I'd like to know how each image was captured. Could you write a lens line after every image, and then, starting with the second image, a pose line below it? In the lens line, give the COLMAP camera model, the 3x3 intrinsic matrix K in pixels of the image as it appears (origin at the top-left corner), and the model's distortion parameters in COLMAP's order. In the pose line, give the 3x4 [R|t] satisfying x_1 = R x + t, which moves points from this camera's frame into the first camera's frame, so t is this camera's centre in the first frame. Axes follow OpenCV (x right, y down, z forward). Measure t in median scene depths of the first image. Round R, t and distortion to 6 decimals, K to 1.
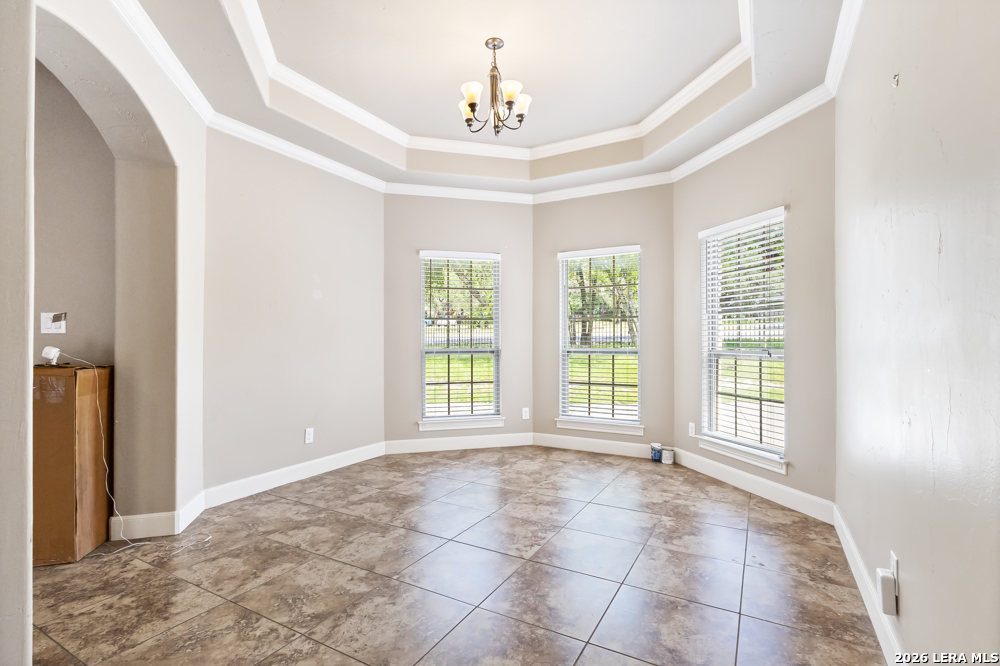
lens RADIAL K [[445.9, 0, 498.5], [0, 445.9, 343.8], [0, 0, 1]] dist [-0.060782, 0.000097]
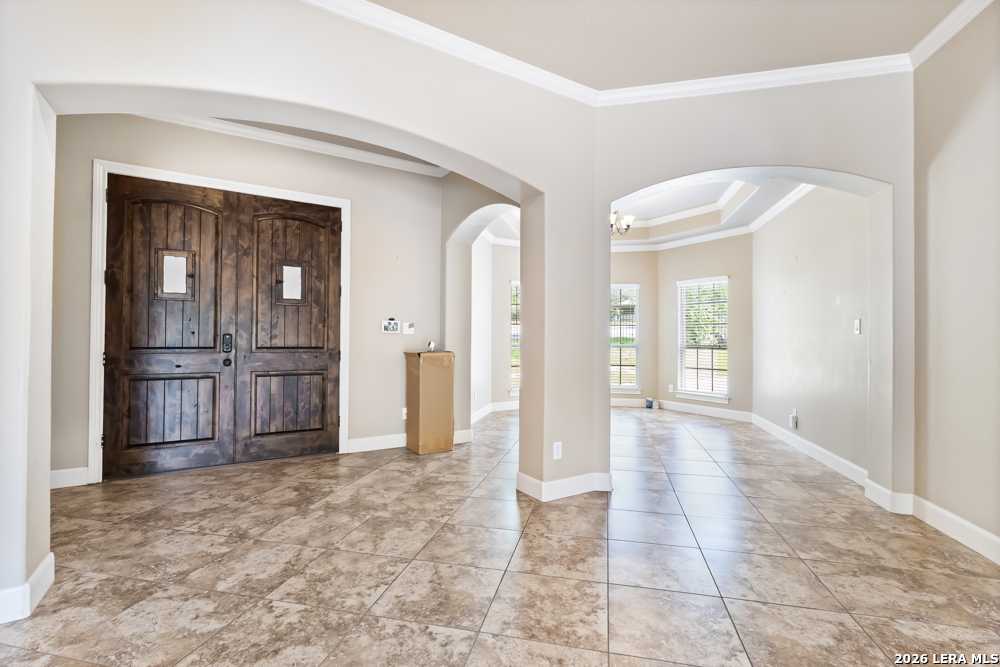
lens RADIAL K [[457.3, 0, 500.0], [0, 457.3, 333.5], [0, 0, 1]] dist [-0.000688, -0.000681]
pose [[0.960649, 0.010439, 0.277568, -0.728578], [-0.006869, 0.999881, -0.013831, -0.001993], [-0.277679, 0.011380, 0.960606, -0.597815]]
